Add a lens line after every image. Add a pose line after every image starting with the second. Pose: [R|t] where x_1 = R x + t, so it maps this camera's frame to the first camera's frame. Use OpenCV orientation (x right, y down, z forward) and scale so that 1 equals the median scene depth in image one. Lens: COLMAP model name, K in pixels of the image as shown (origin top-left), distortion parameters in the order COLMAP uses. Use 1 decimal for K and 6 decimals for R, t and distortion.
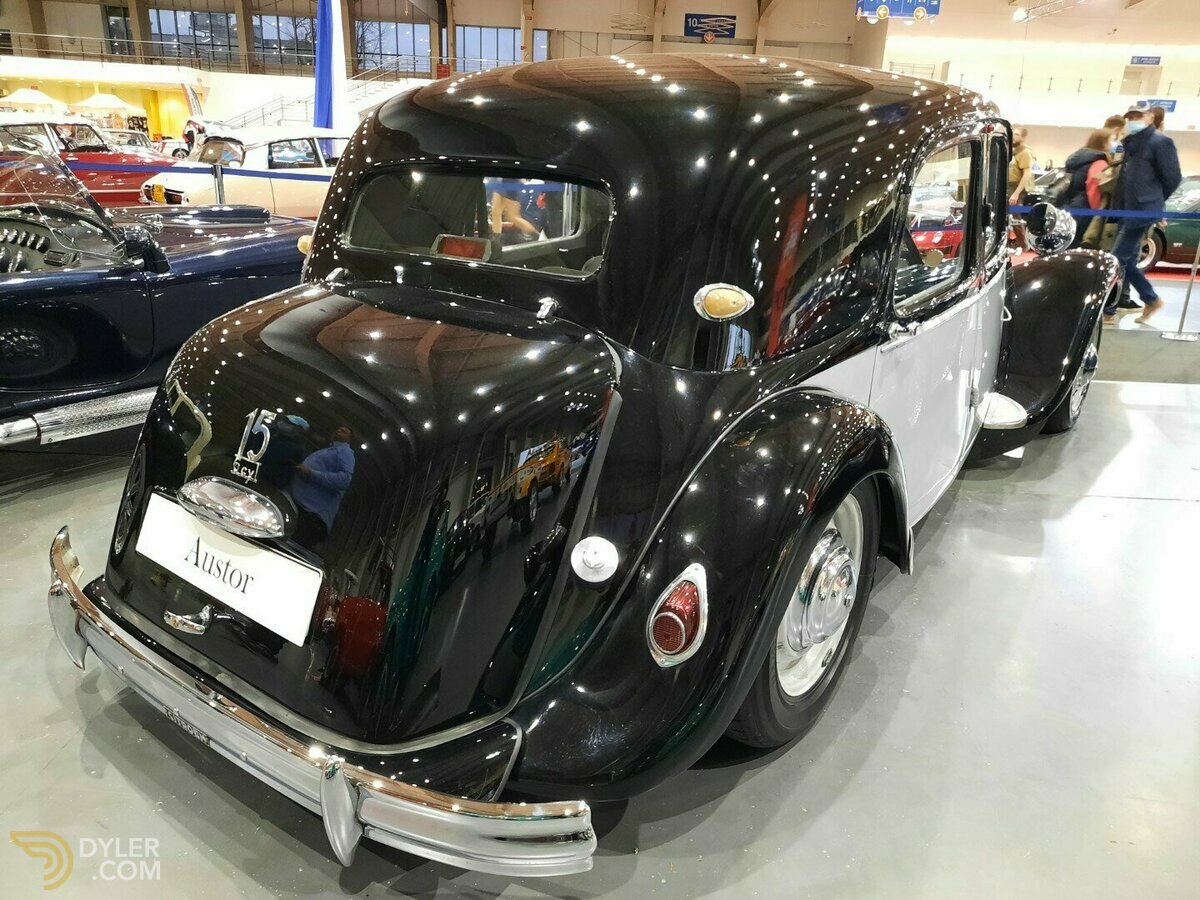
lens RADIAL K [[884.3, 0, 598.3], [0, 884.3, 451.0], [0, 0, 1]] dist [0.001596, -0.001003]
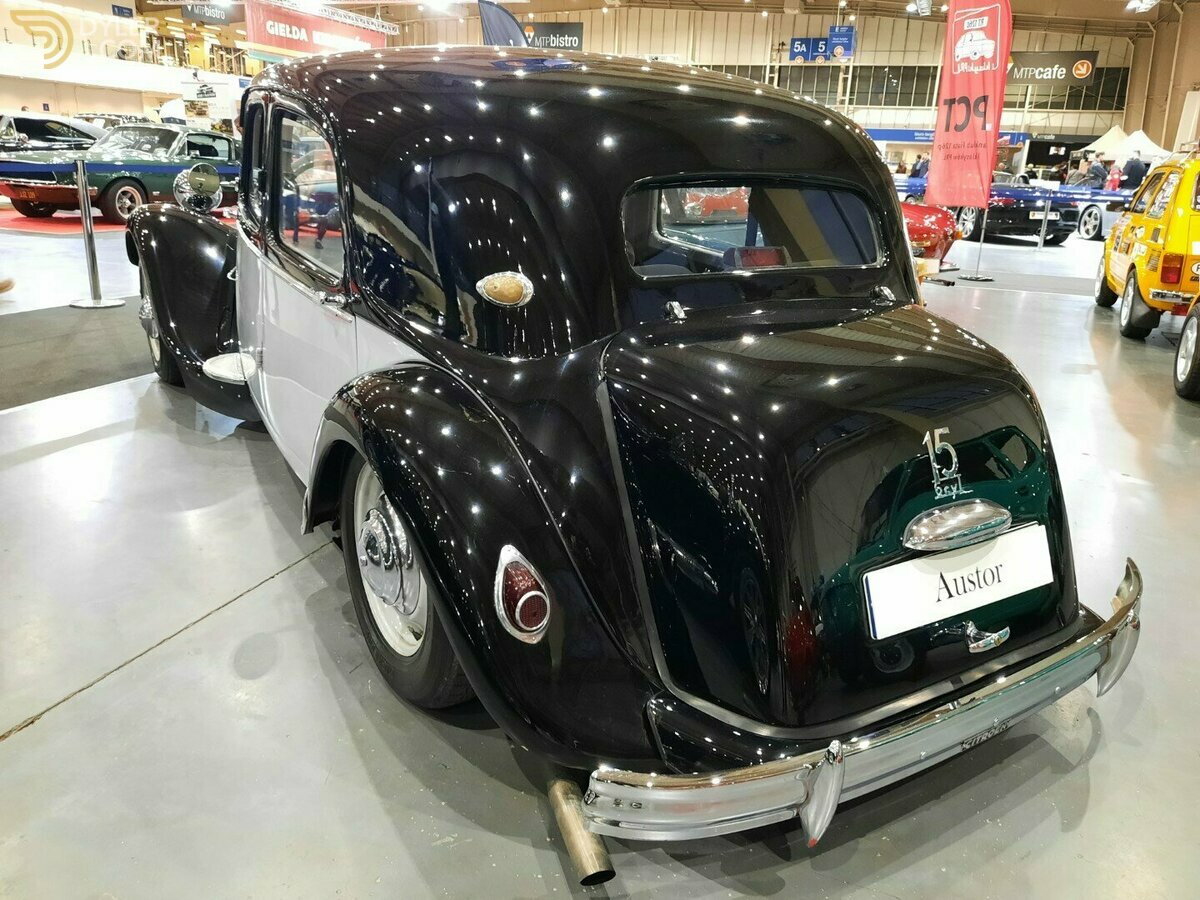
lens RADIAL K [[875.7, 0, 600.8], [0, 875.7, 446.8], [0, 0, 1]] dist [0.027977, -0.002560]
pose [[0.360225, -0.317245, 0.877265, -1.173416], [0.268003, 0.935948, 0.228418, -0.302259], [-0.893539, 0.152828, 0.422174, 0.747561]]
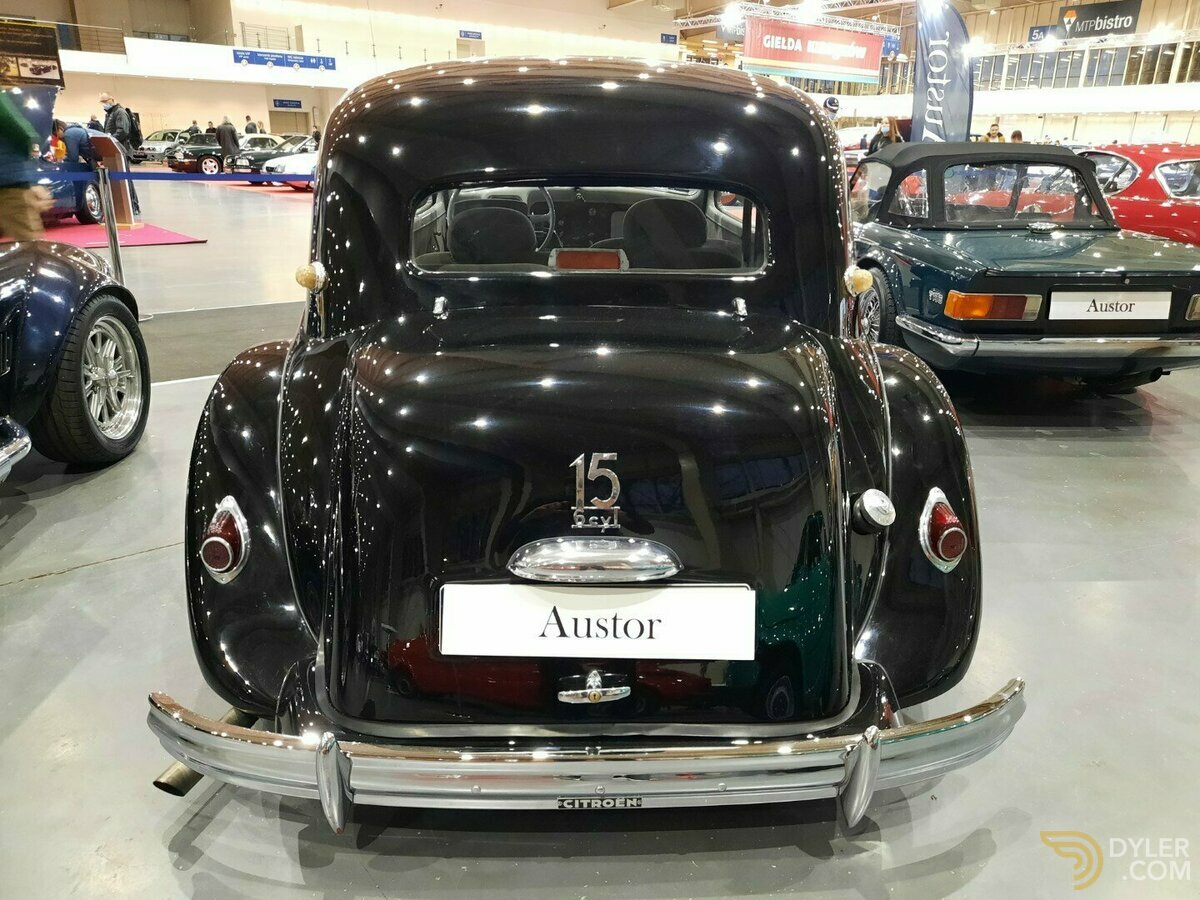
lens RADIAL K [[875.7, 0, 600.8], [0, 875.7, 446.8], [0, 0, 1]] dist [0.027977, -0.002560]
pose [[0.783845, -0.225272, 0.578653, -0.746985], [0.206976, 0.973368, 0.098565, -0.117959], [-0.585447, 0.042507, 0.809596, 0.191702]]
